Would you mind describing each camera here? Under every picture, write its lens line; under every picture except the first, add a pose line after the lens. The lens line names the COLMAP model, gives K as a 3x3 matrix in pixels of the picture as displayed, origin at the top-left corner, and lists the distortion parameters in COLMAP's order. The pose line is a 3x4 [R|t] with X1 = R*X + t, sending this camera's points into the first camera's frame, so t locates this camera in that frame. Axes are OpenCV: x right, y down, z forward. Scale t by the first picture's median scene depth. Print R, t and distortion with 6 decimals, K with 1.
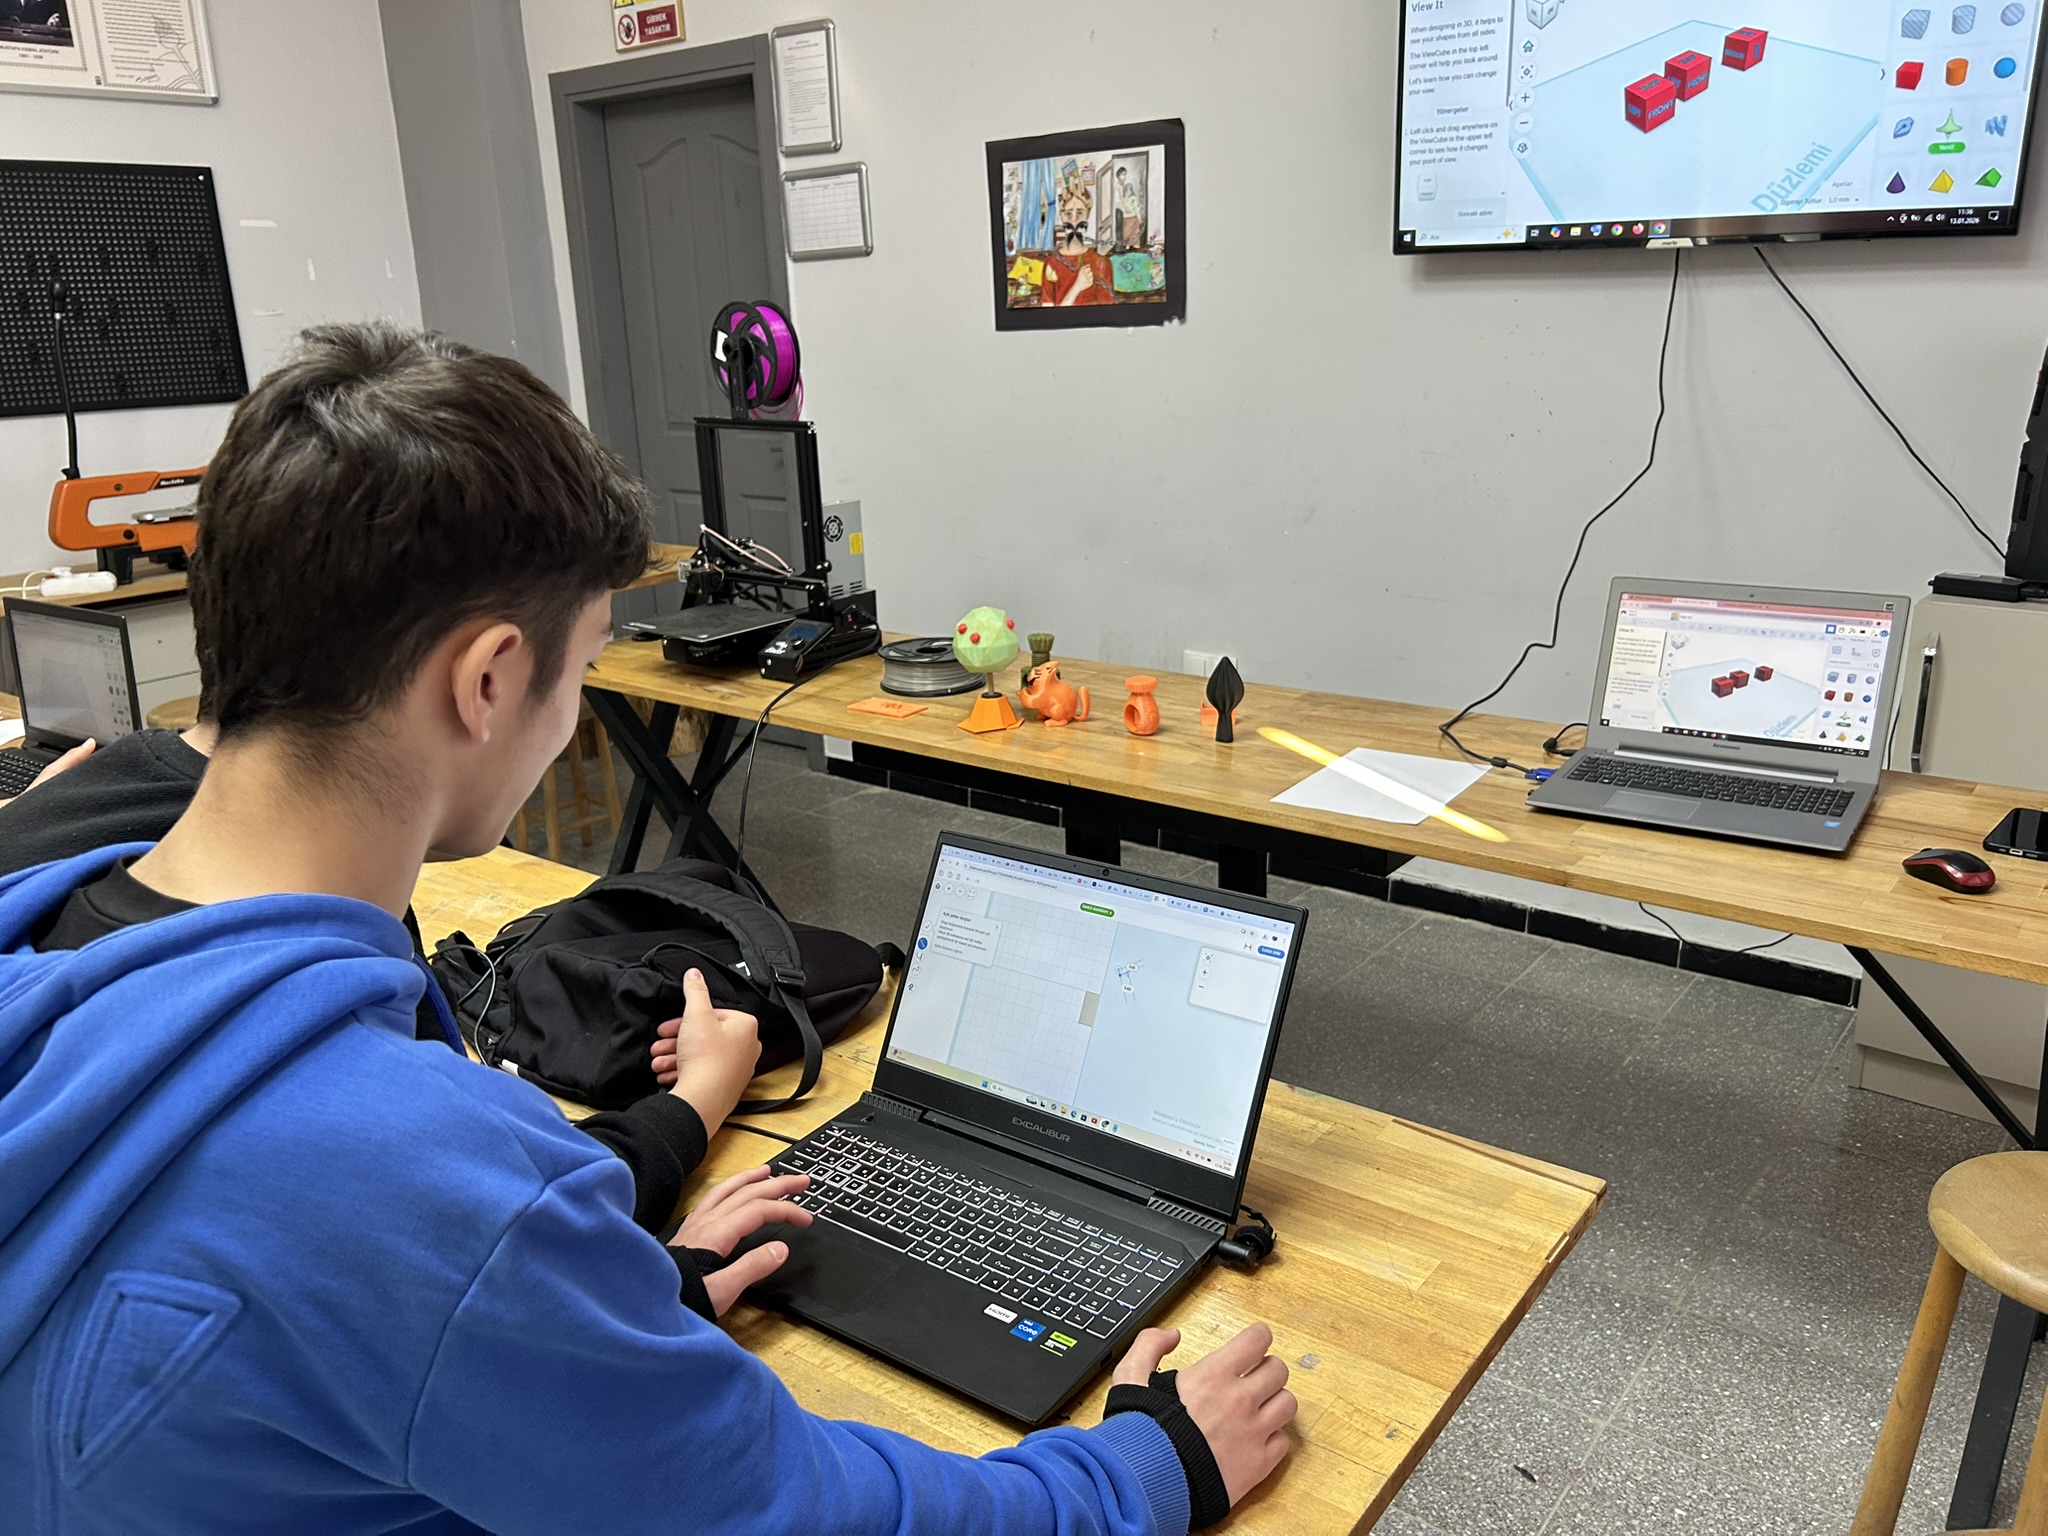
lens RADIAL K [[1540.4, 0, 1024.0], [0, 1540.4, 781.5], [0, 0, 1]] dist [0.005356, -0.014271]
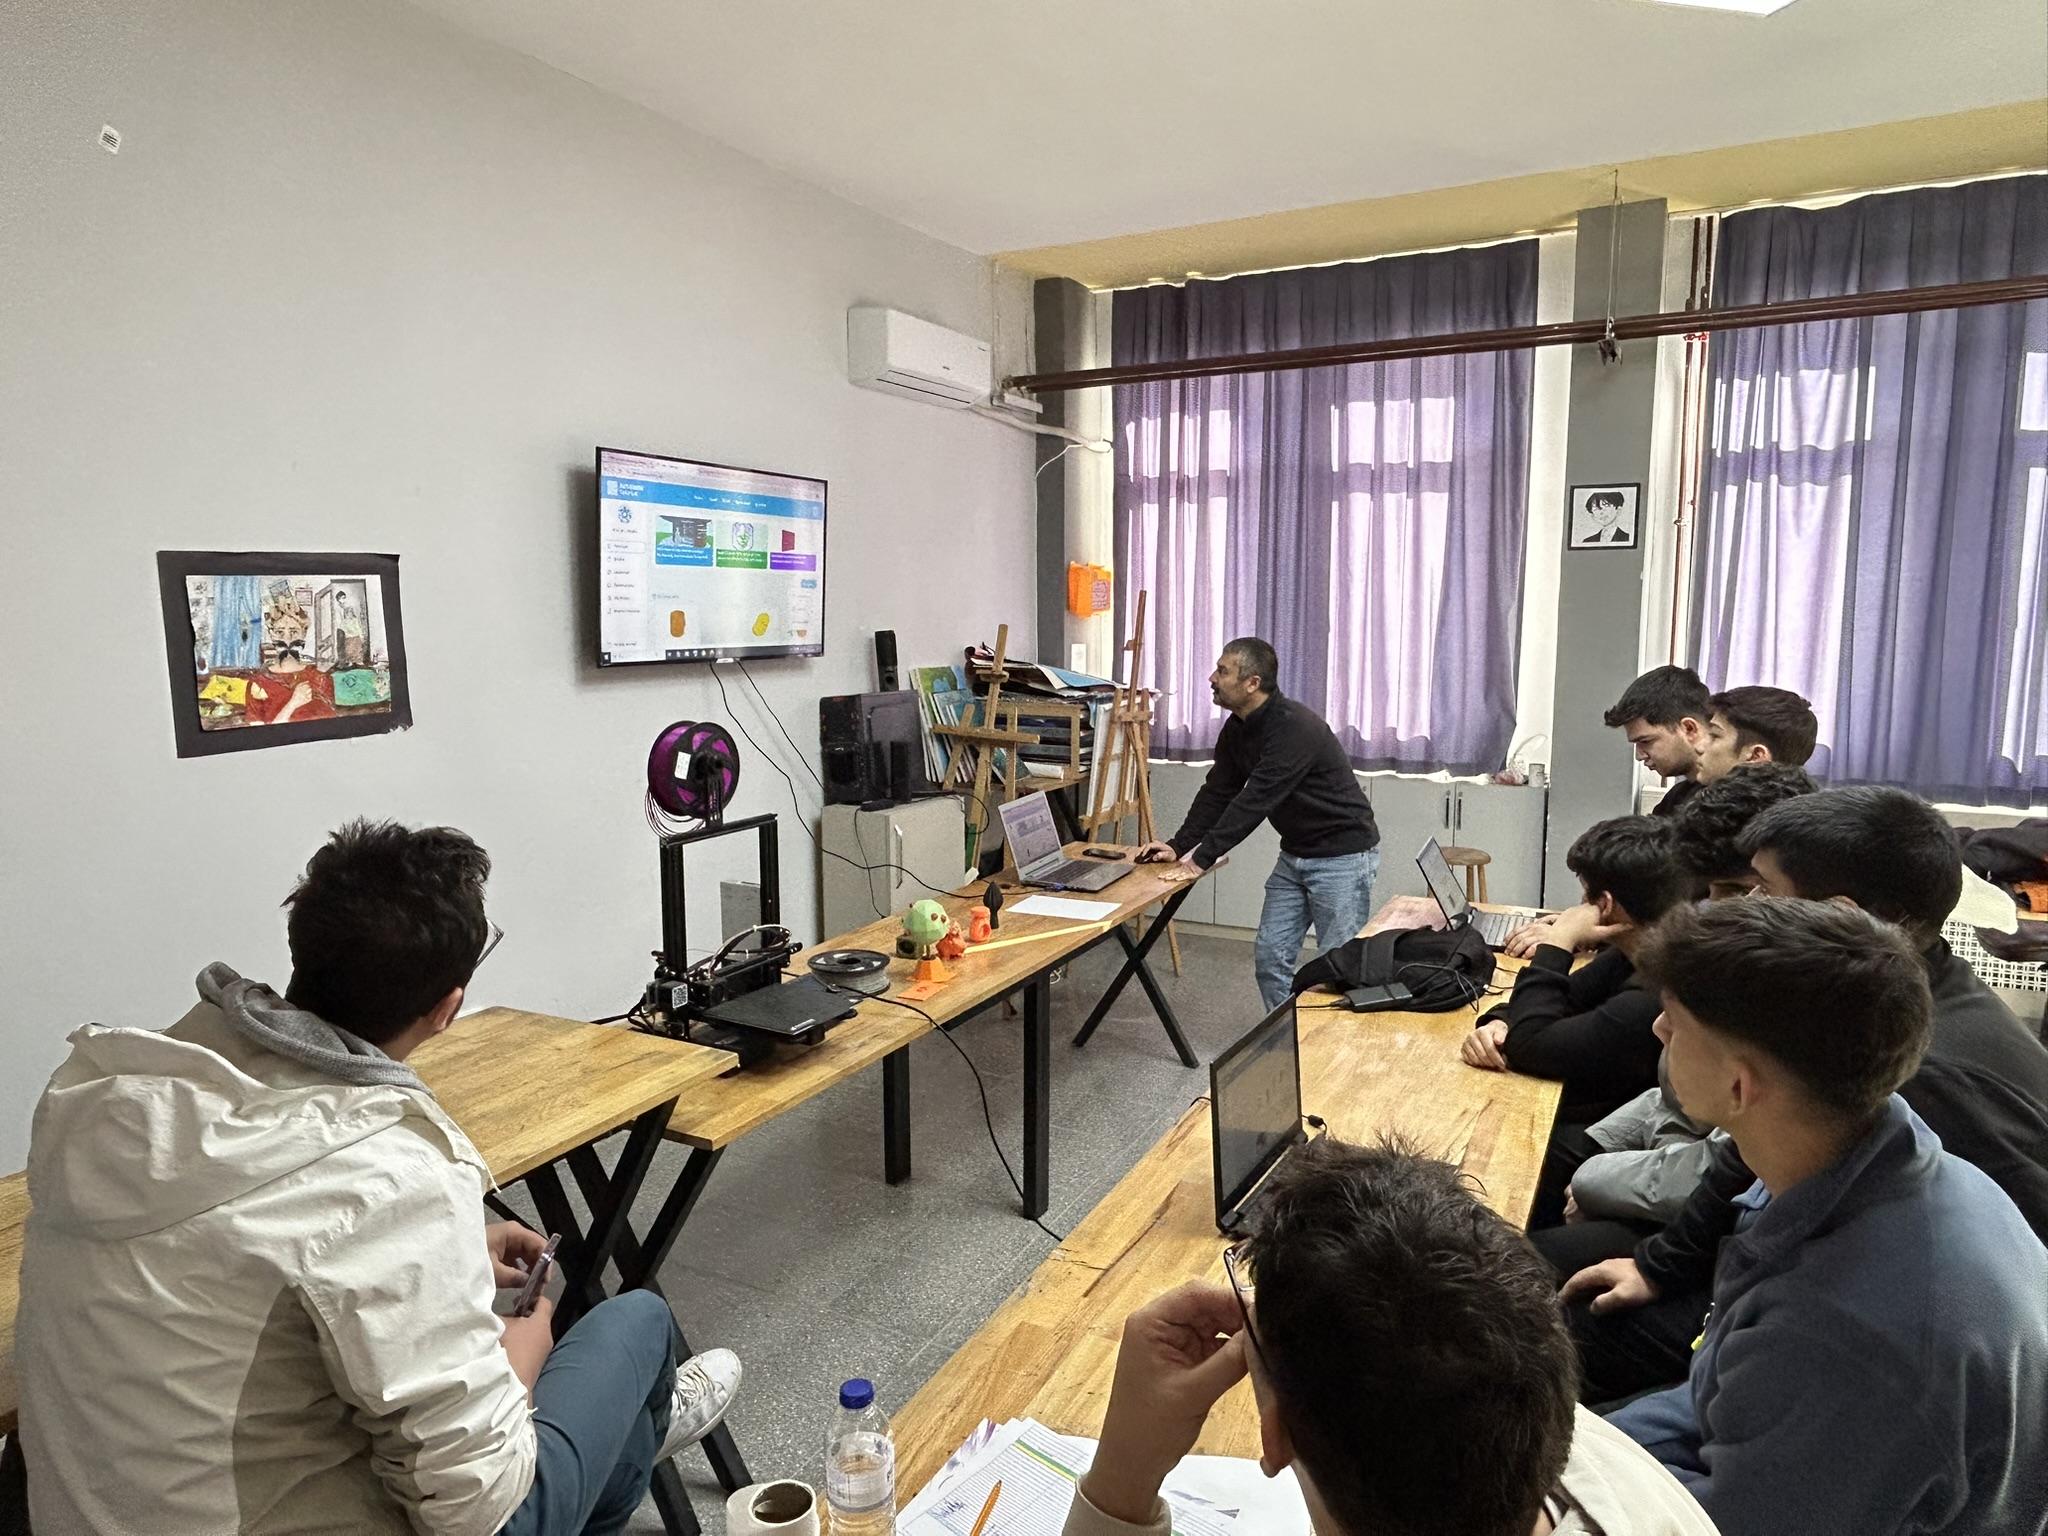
lens RADIAL K [[1280.5, 0, 1023.5], [0, 1280.5, 767.8], [0, 0, 1]] dist [-0.004478, -0.000902]
pose [[-0.167337, -0.097764, 0.981041, -0.848459], [0.308837, 0.939791, 0.146332, -0.263524], [-0.936279, 0.327469, -0.127068, 0.698176]]
